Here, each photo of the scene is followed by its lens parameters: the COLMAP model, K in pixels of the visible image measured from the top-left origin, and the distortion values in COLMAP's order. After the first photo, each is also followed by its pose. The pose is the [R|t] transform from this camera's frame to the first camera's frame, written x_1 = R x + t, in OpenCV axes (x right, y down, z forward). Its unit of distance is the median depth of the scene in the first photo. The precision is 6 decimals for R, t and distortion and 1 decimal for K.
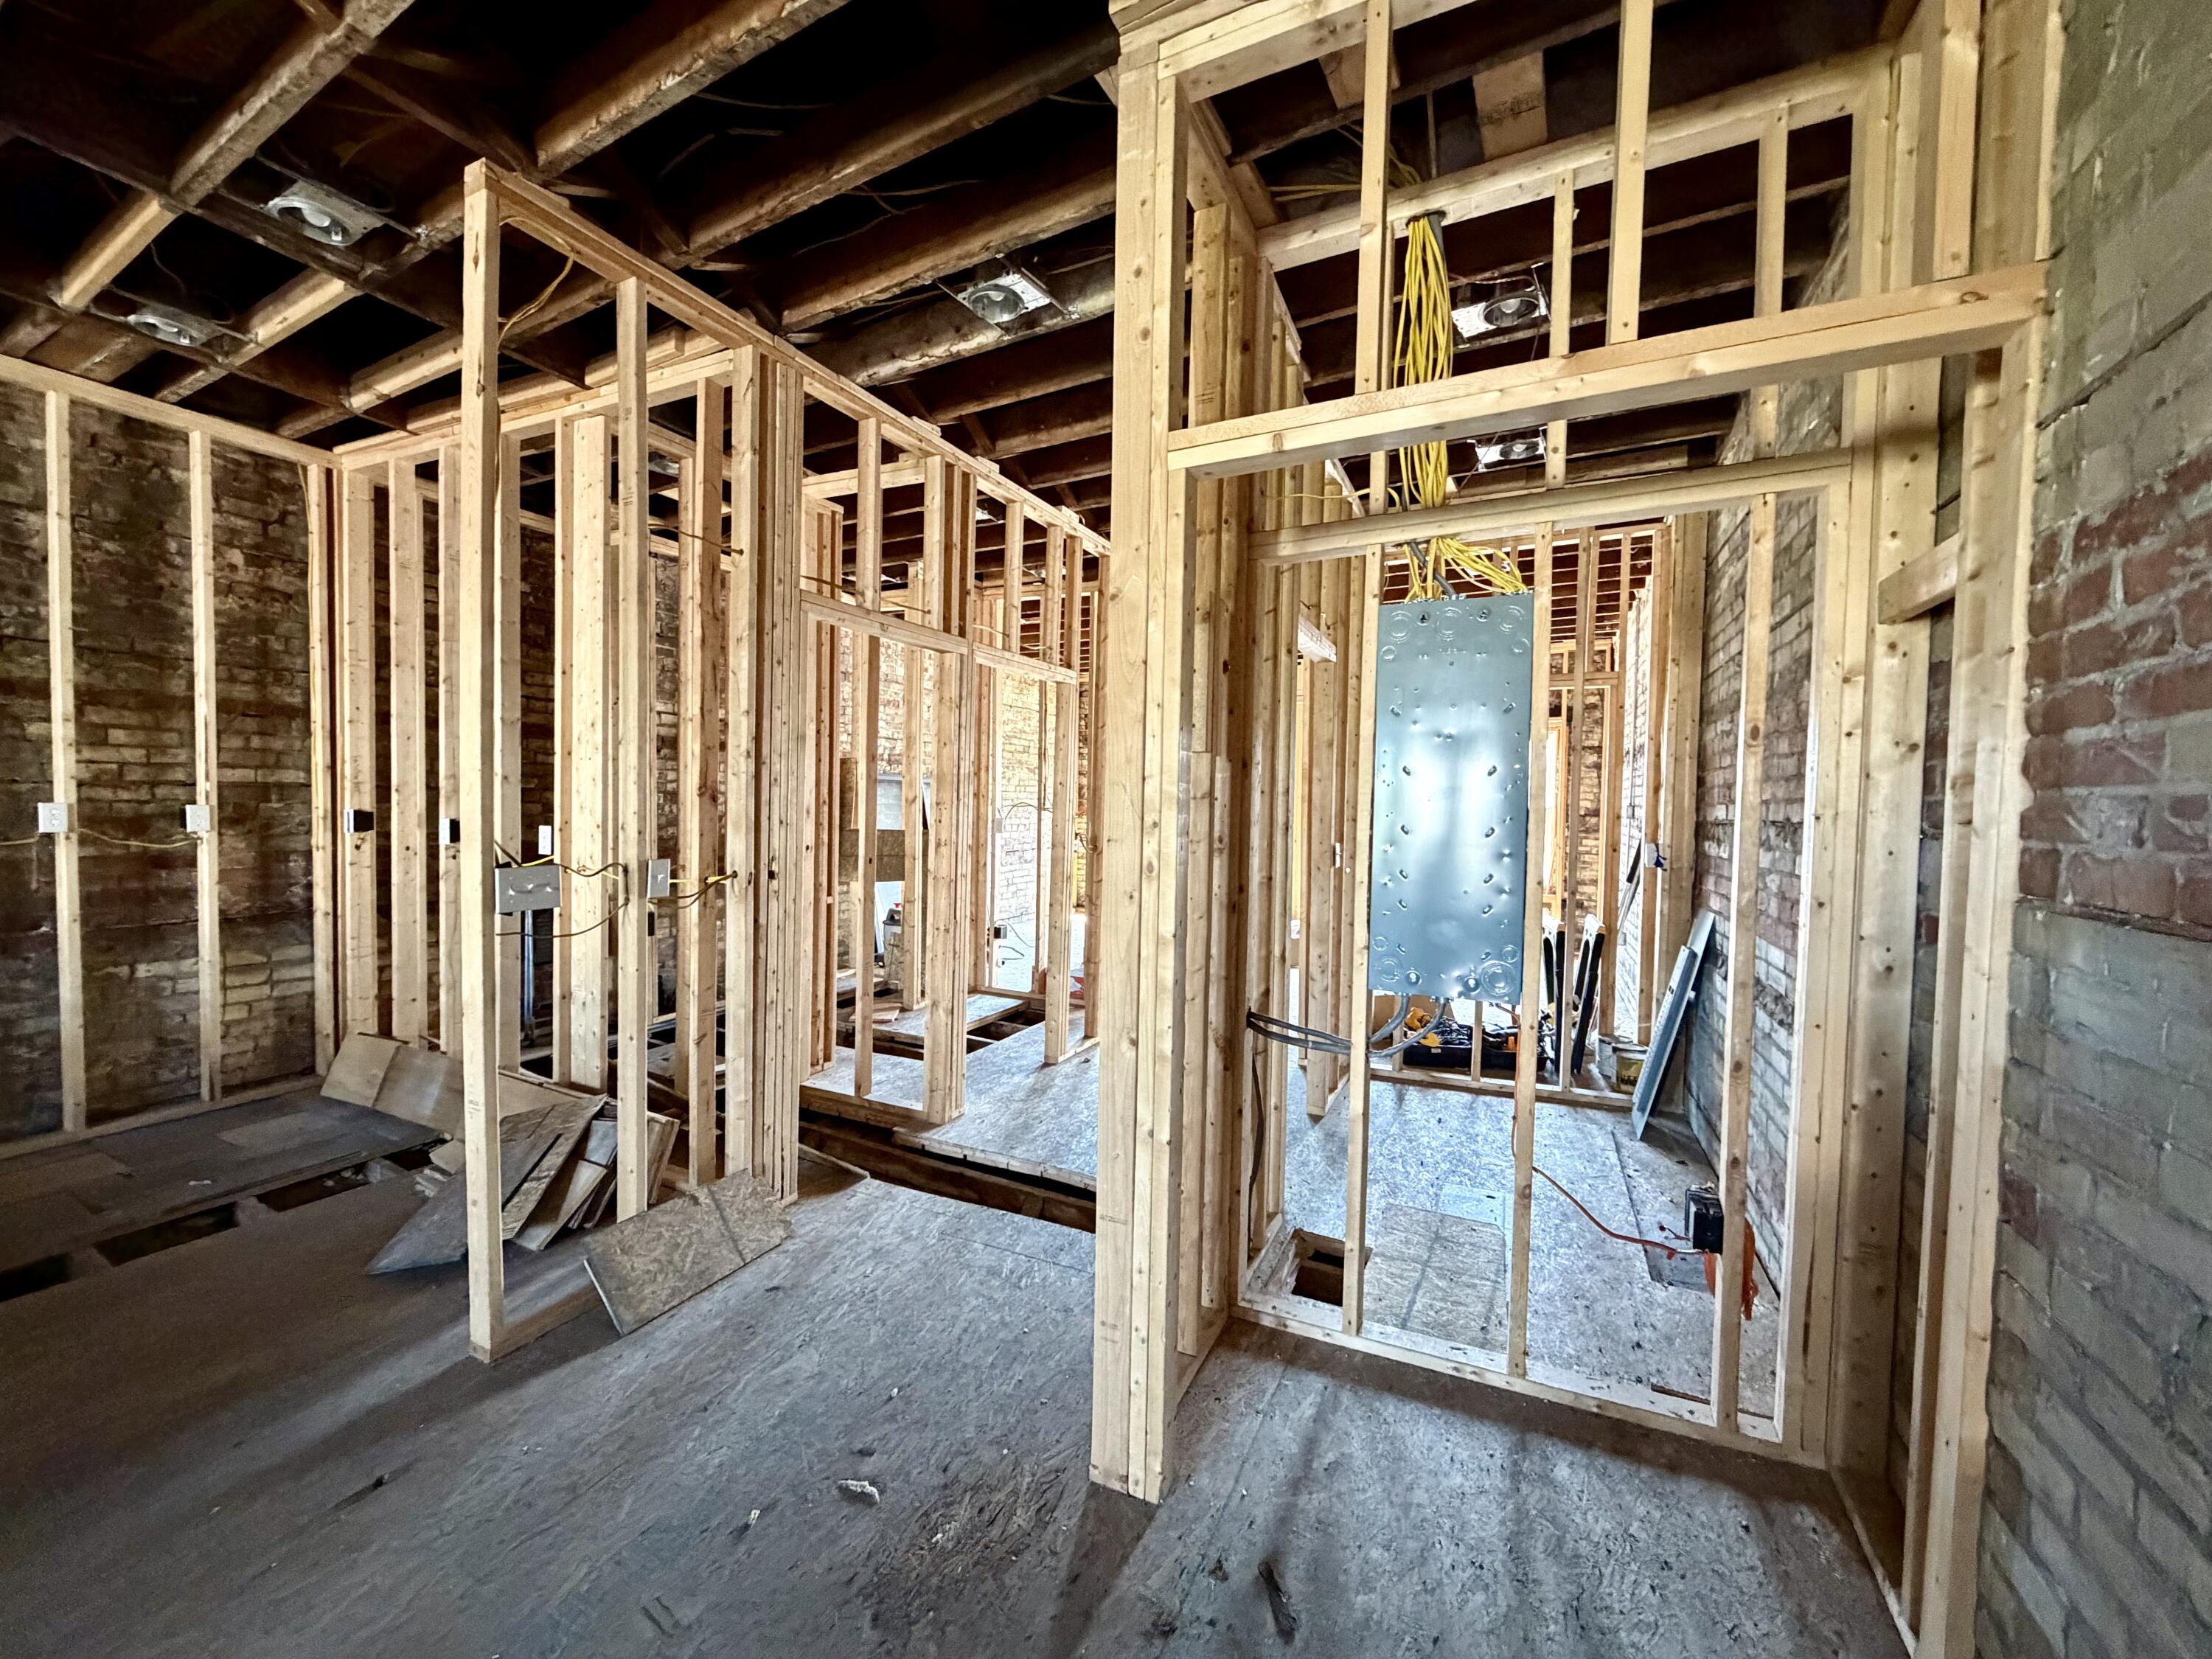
lens RADIAL K [[883.3, 0, 1110.3], [0, 883.3, 830.8], [0, 0, 1]] dist [-0.003882, -0.000095]
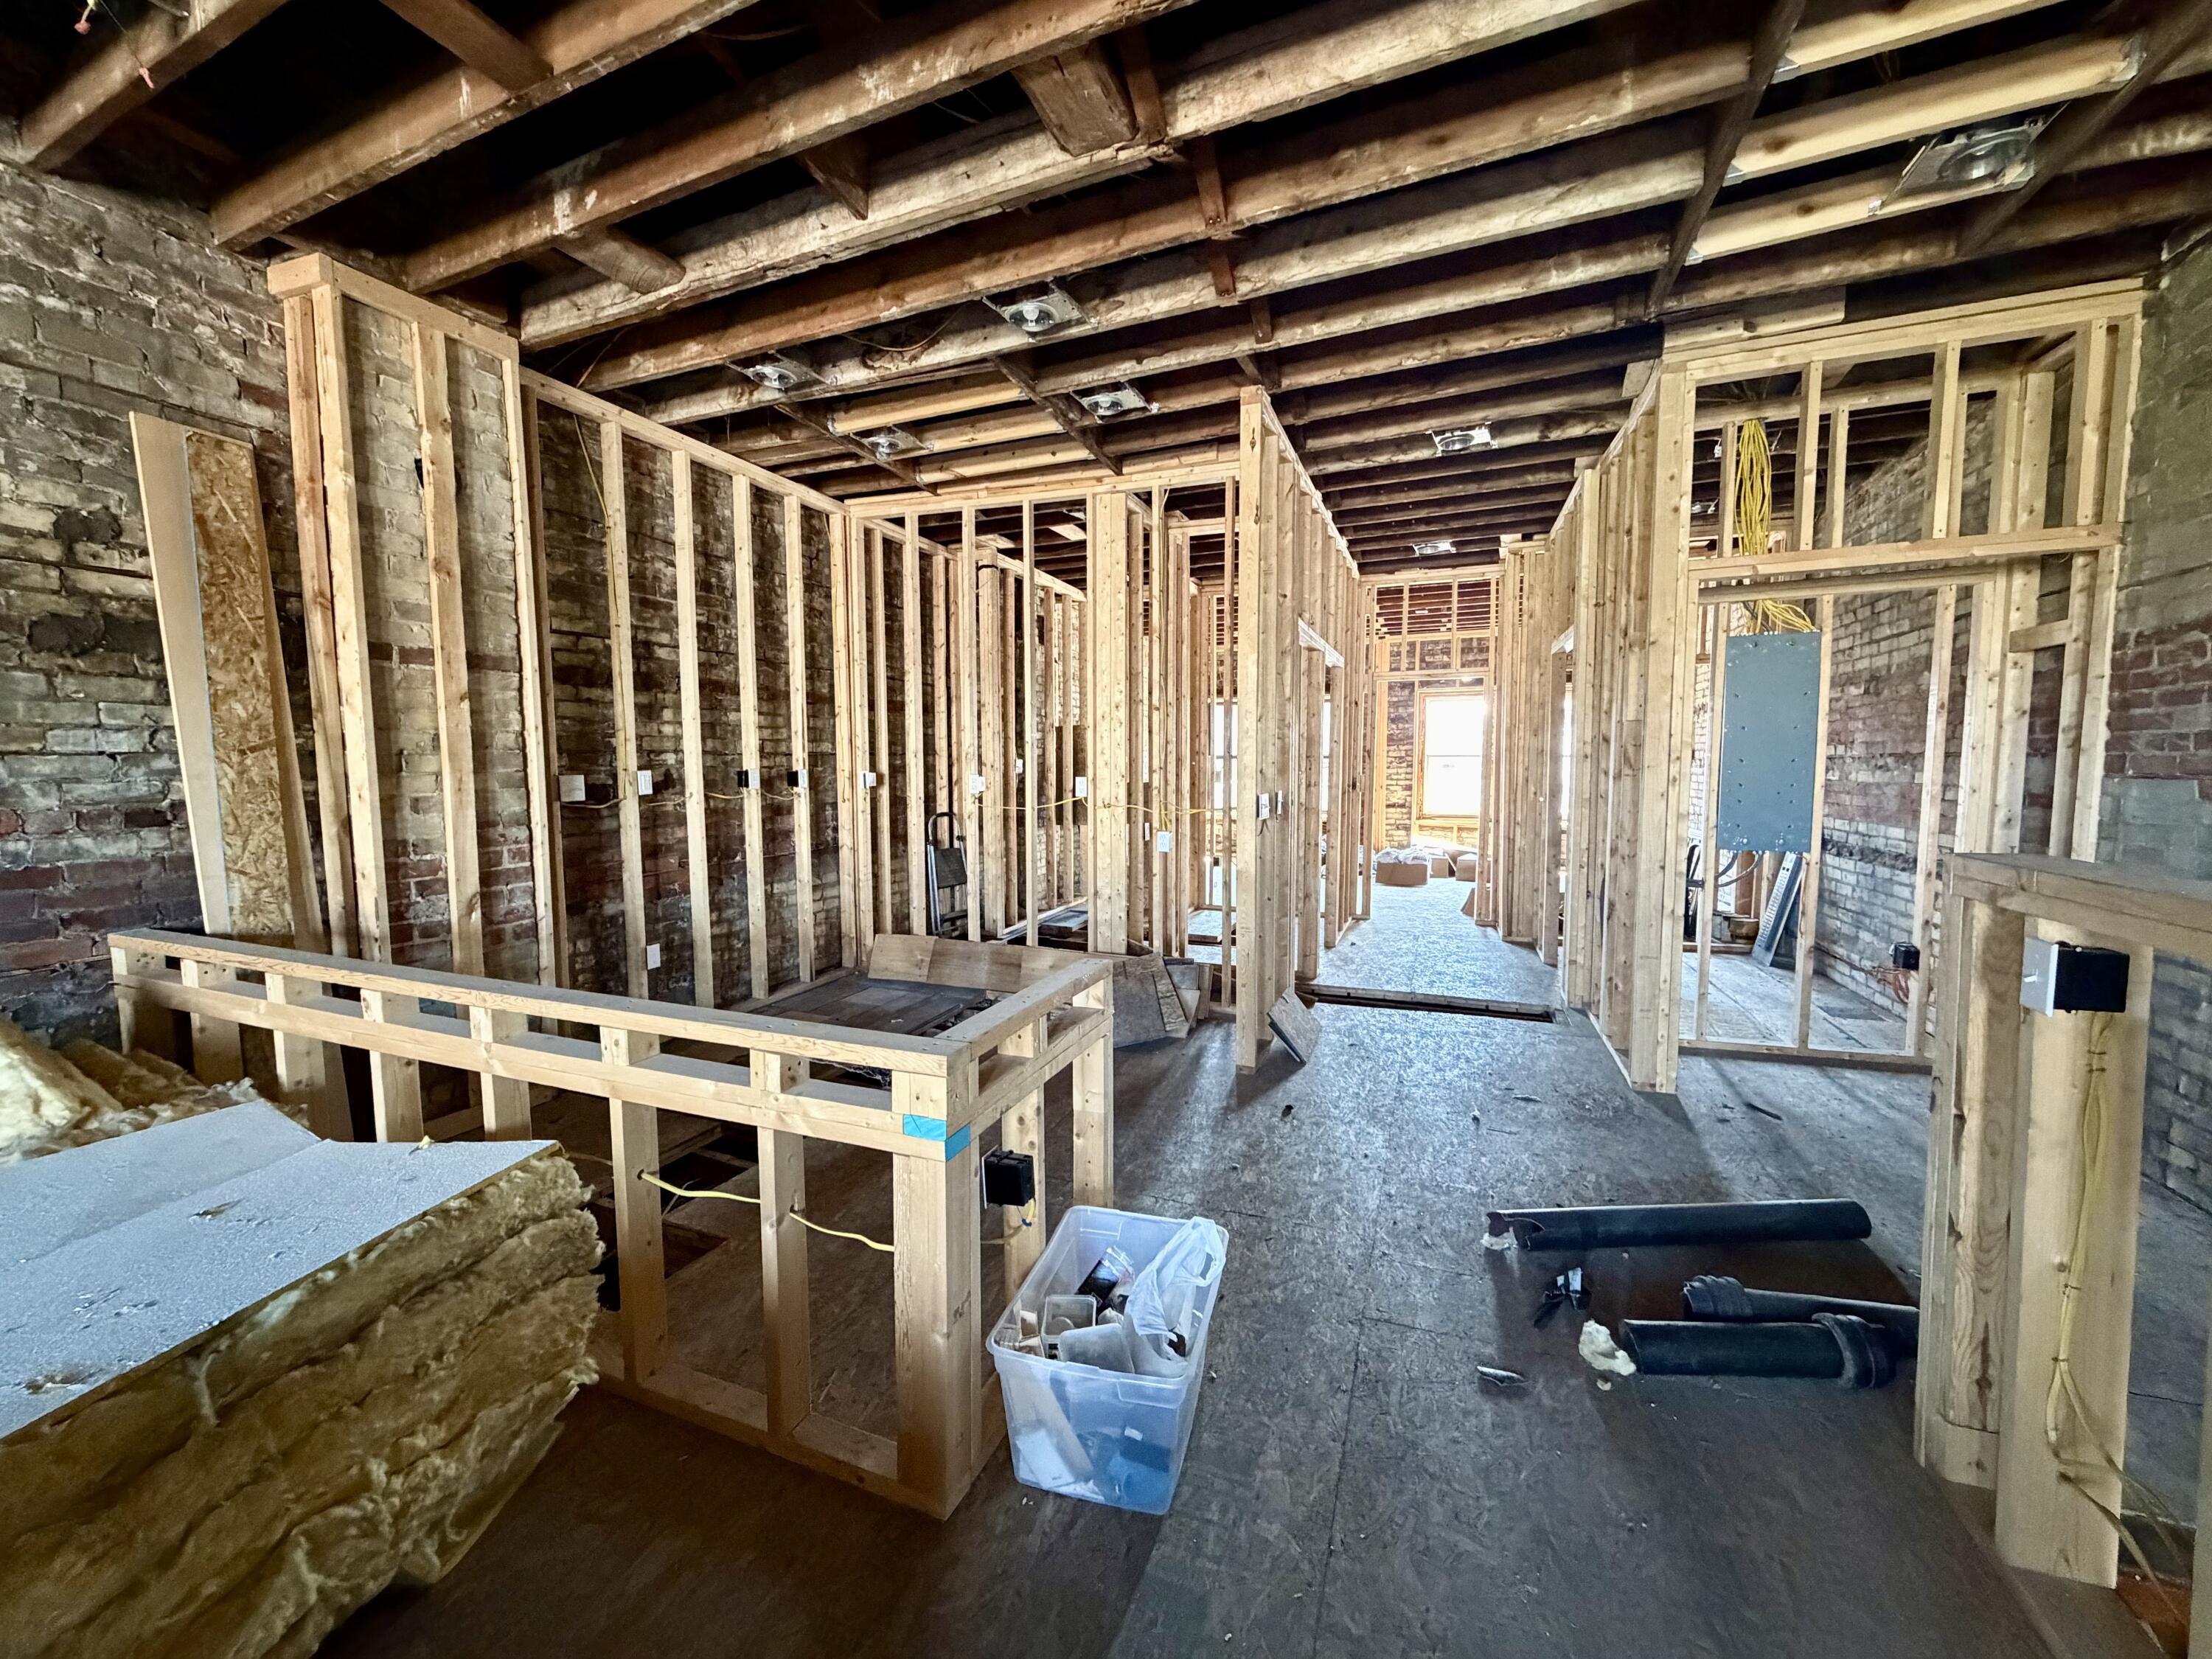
lens RADIAL K [[883.3, 0, 1104.4], [0, 883.3, 834.7], [0, 0, 1]] dist [-0.003882, -0.000095]
pose [[0.996539, -0.027893, 0.078307, -1.403358], [0.024221, 0.998580, 0.047457, 0.040385], [-0.079519, -0.045396, 0.995799, -0.895659]]
